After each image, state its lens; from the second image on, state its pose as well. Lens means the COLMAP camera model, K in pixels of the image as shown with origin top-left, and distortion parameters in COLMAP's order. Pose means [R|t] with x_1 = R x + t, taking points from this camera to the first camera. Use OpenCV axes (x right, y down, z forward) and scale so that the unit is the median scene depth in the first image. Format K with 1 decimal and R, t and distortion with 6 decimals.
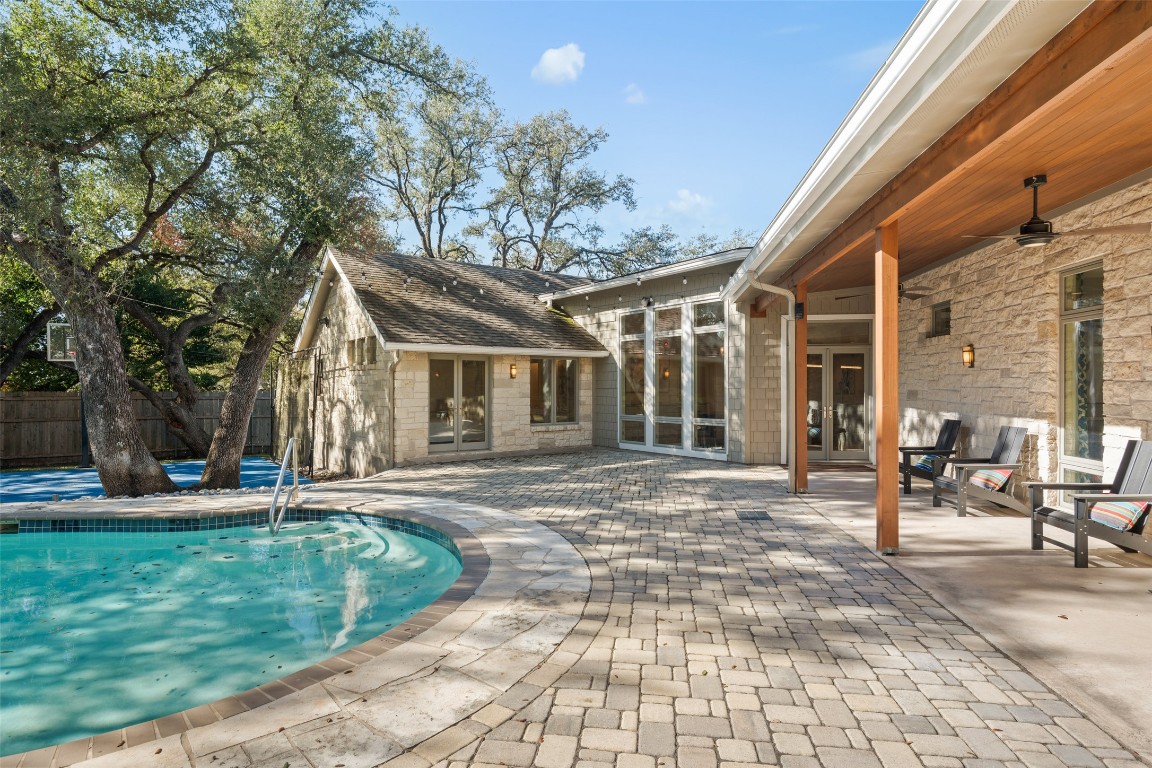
lens RADIAL K [[638.2, 0, 577.4], [0, 638.2, 381.4], [0, 0, 1]] dist [0.000238, -0.000185]
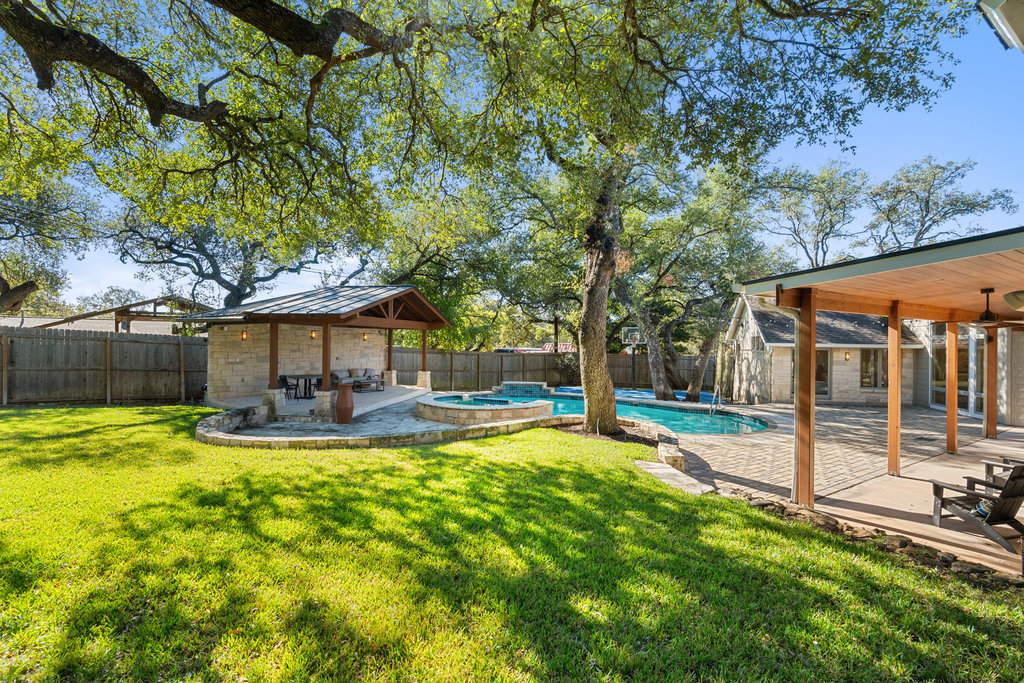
lens RADIAL K [[474.2, 0, 513.1], [0, 474.2, 340.2], [0, 0, 1]] dist [-0.002388, -0.003362]
pose [[0.655903, 0.011679, -0.754755, 0.274942], [-0.009233, 0.999930, 0.007449, -0.060618], [0.754788, 0.002082, 0.655965, -0.540931]]
